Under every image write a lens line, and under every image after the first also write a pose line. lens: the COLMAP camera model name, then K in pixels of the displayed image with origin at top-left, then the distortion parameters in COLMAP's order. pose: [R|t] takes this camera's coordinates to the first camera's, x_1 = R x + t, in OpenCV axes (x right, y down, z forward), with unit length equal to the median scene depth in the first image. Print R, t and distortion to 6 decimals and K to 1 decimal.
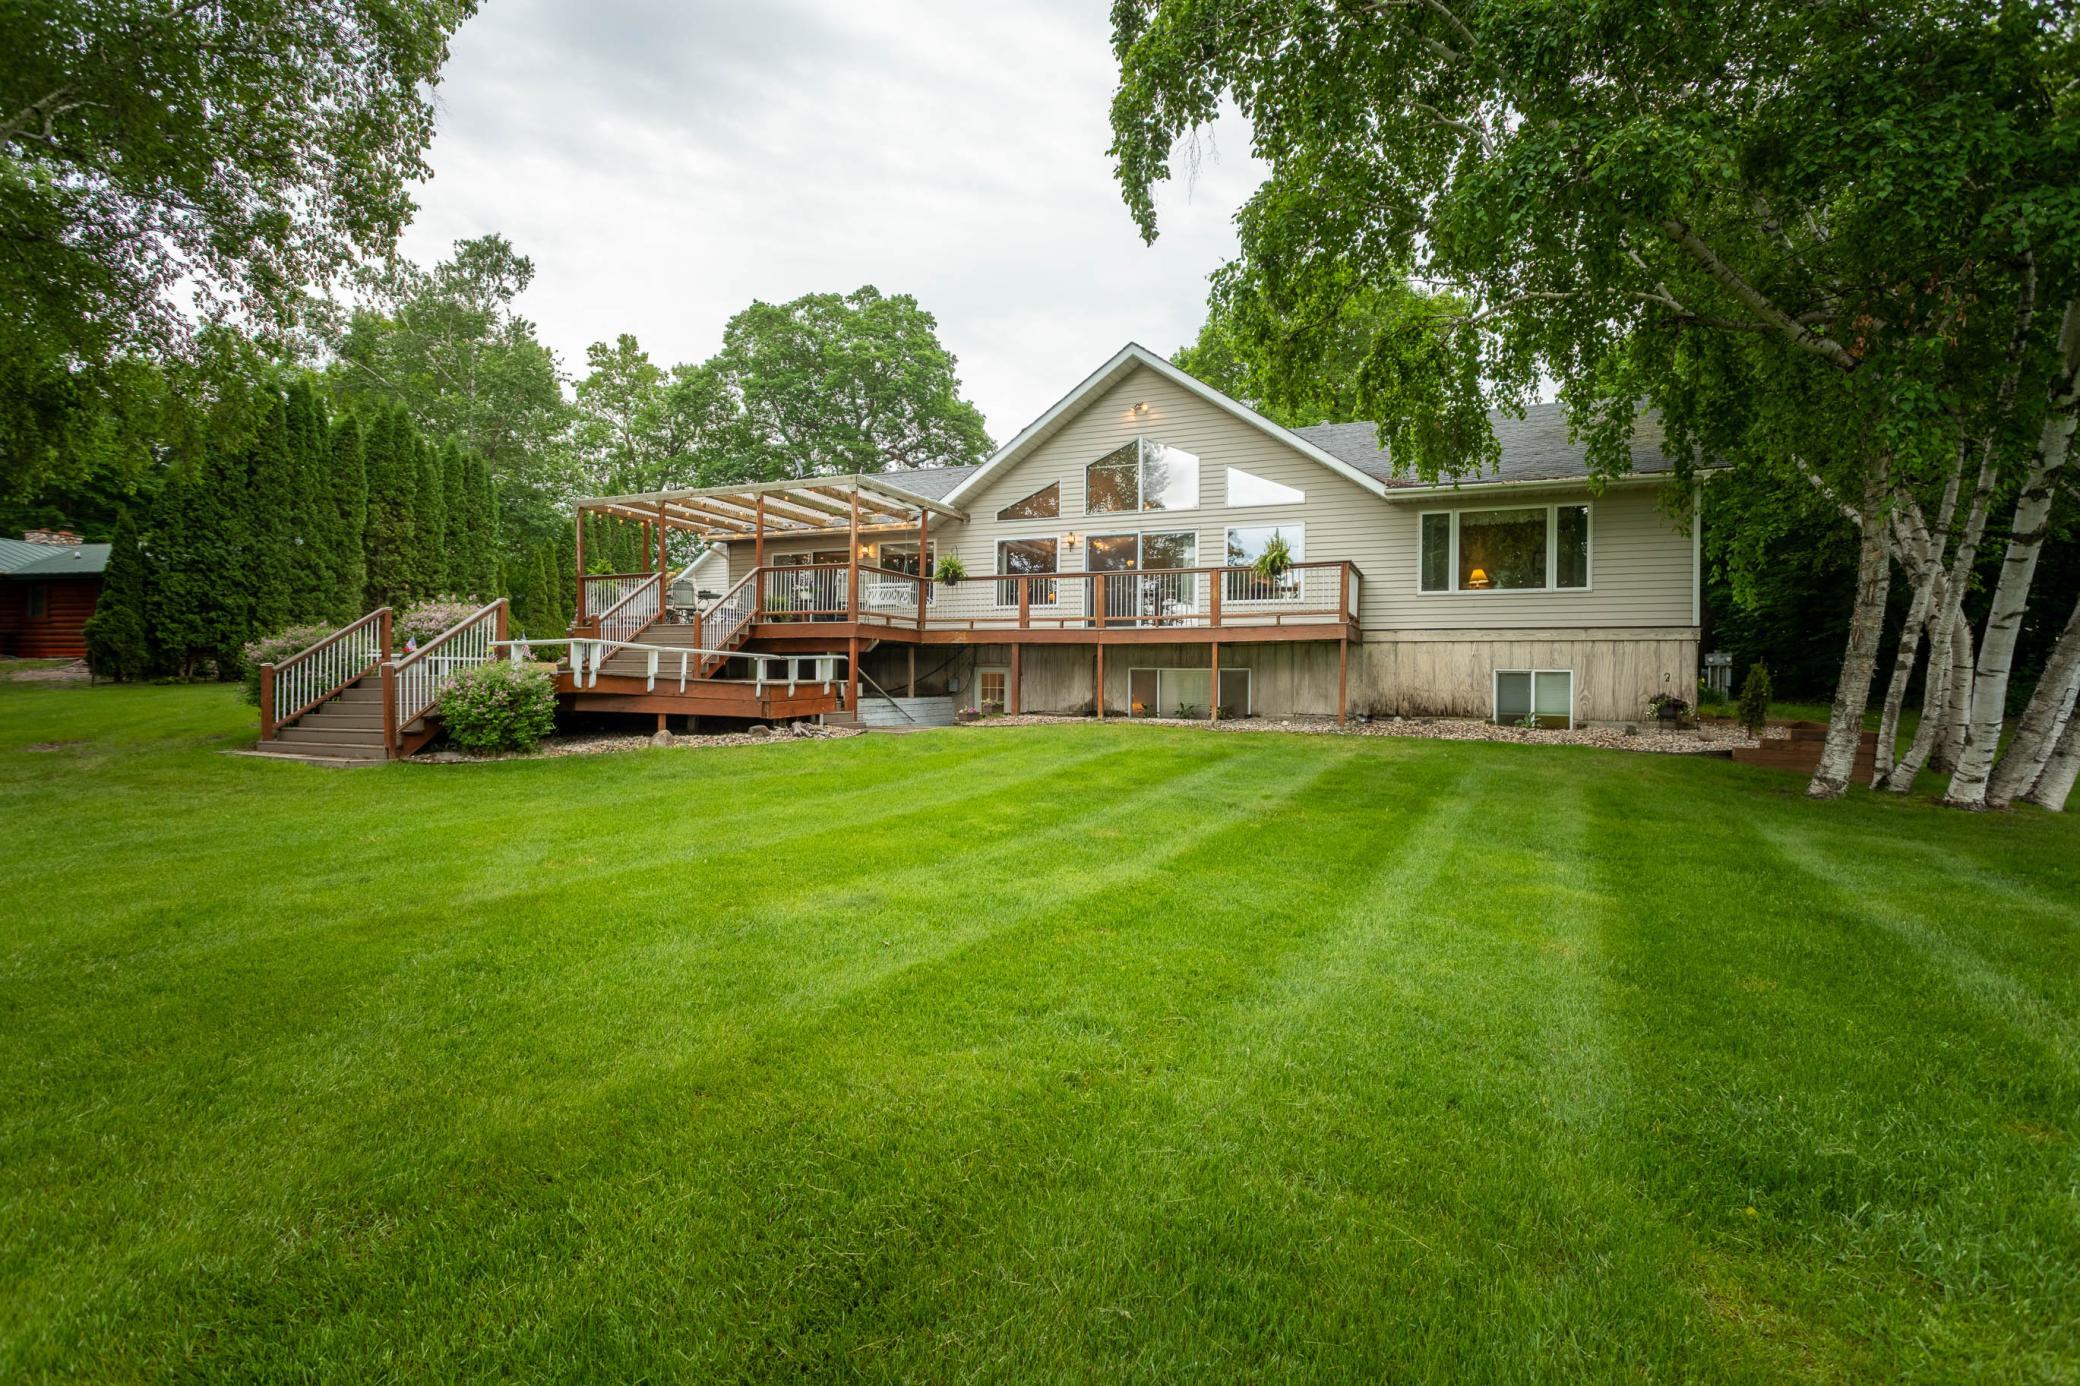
lens RADIAL K [[965.2, 0, 1040.0], [0, 965.2, 693.0], [0, 0, 1]] dist [0.002697, -0.000036]
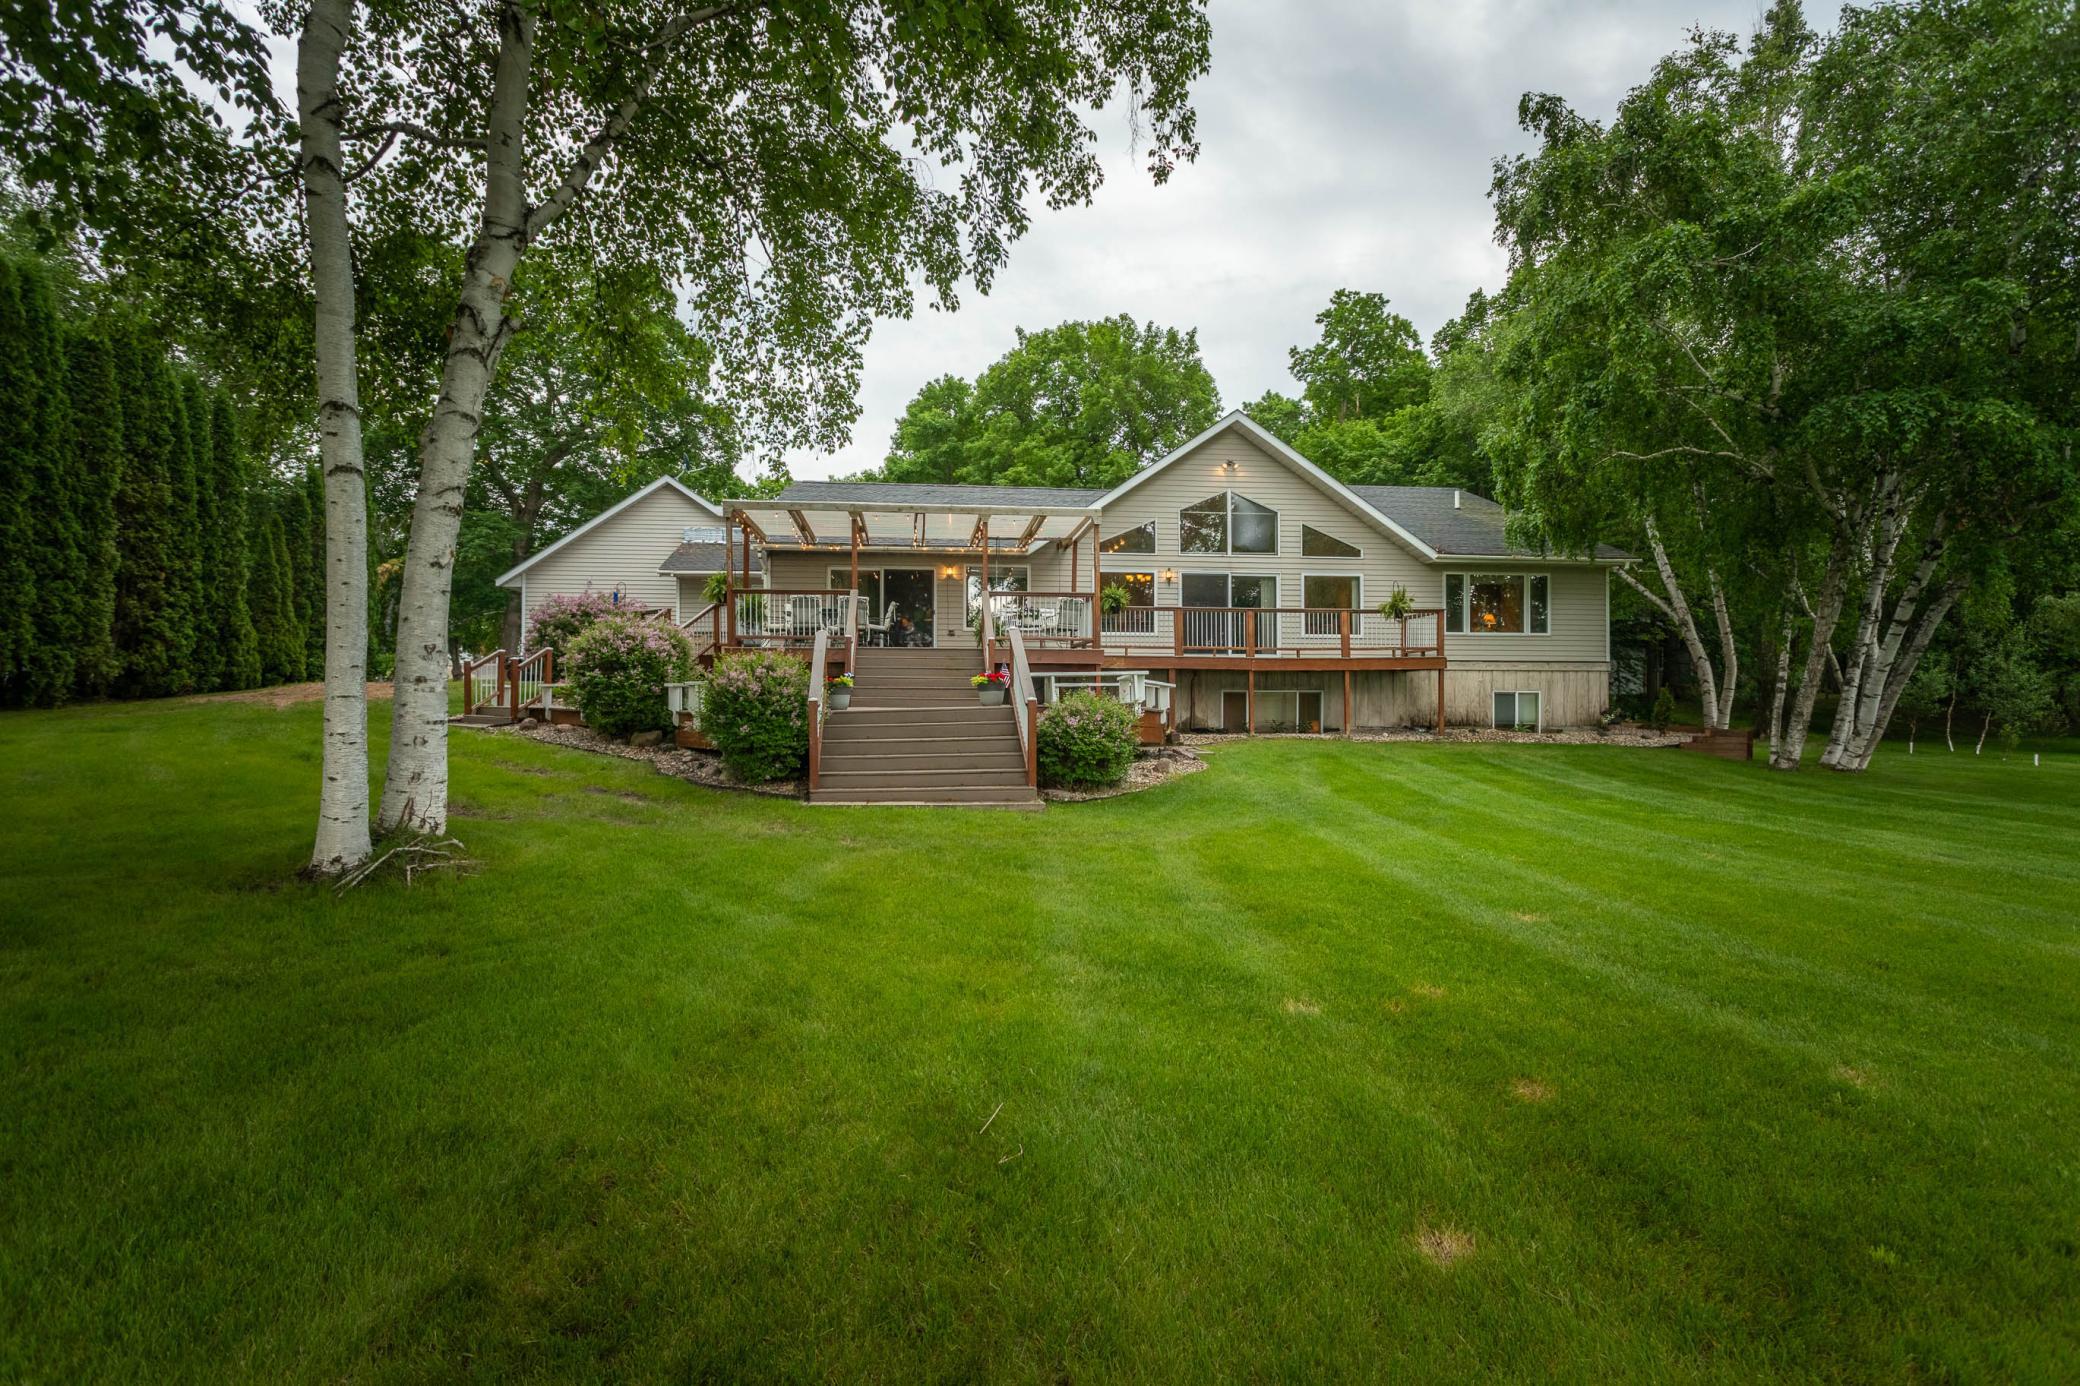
lens RADIAL K [[987.1, 0, 1034.9], [0, 987.1, 688.7], [0, 0, 1]] dist [0.009577, -0.000109]
pose [[0.868285, -0.005384, 0.496037, -0.731902], [0.012785, 0.999852, -0.011527, -0.018303], [-0.495902, 0.016351, 0.868225, 0.096881]]
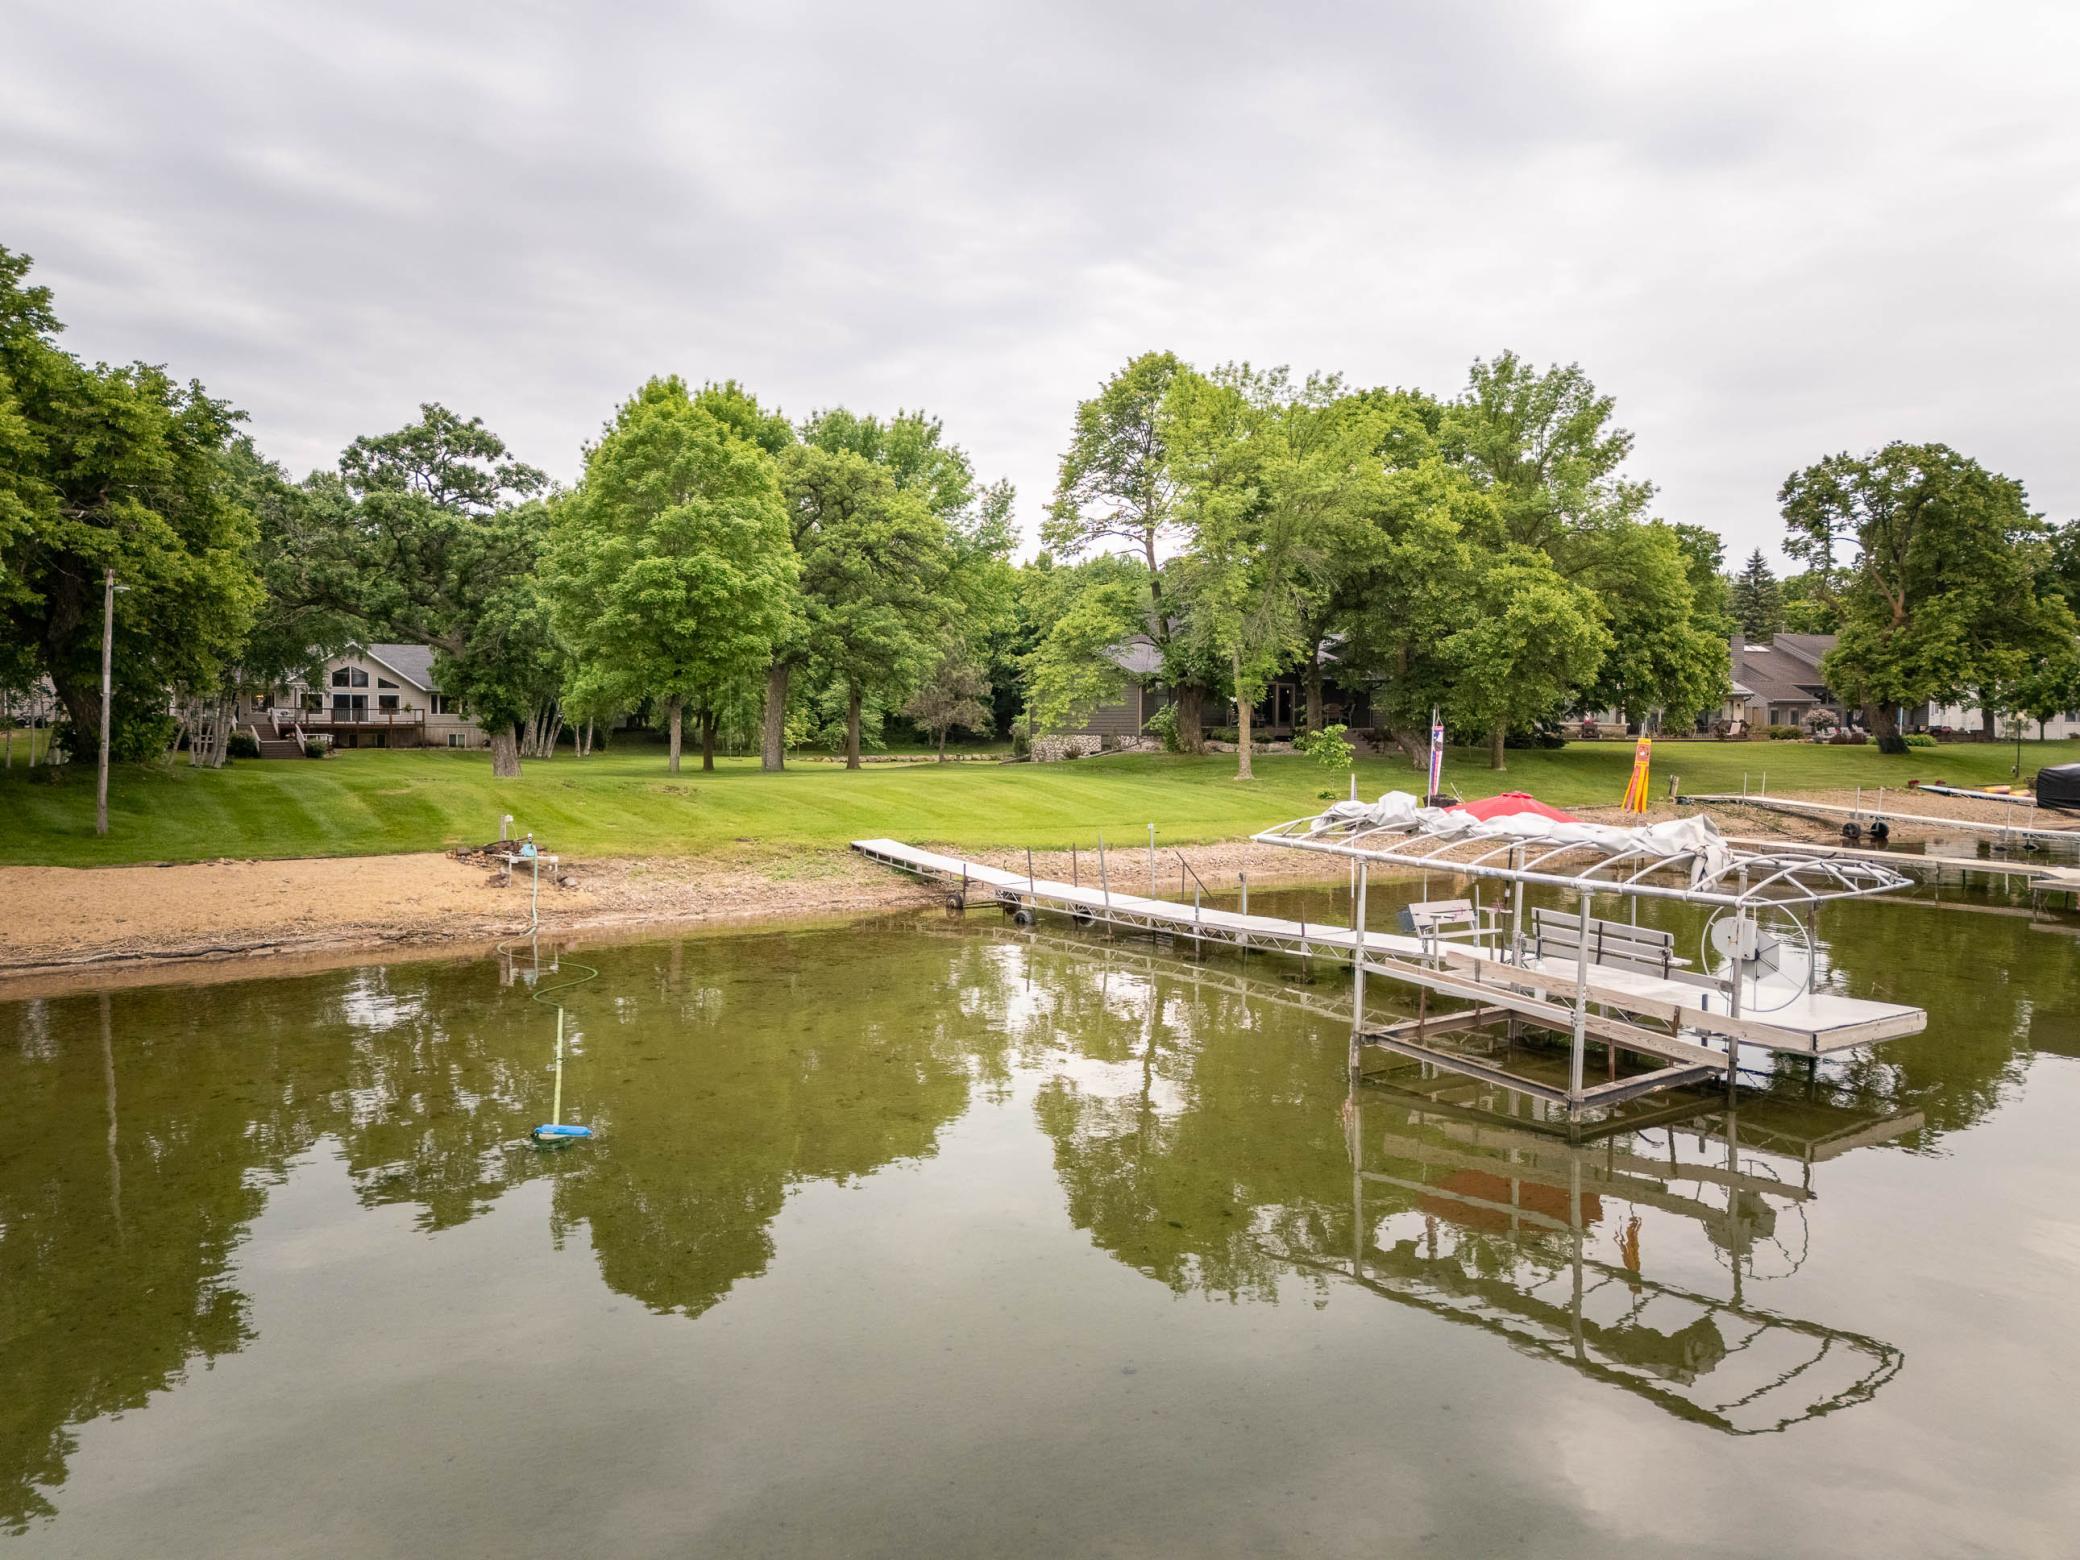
lens RADIAL K [[1525.2, 0, 1041.3], [0, 1525.2, 780.8], [0, 0, 1]] dist [0.069555, -0.056715]
pose [[0.450478, -0.047658, 0.891515, -3.939464], [0.002773, 0.998644, 0.051984, -0.145251], [-0.892783, -0.020945, 0.450000, -3.905830]]
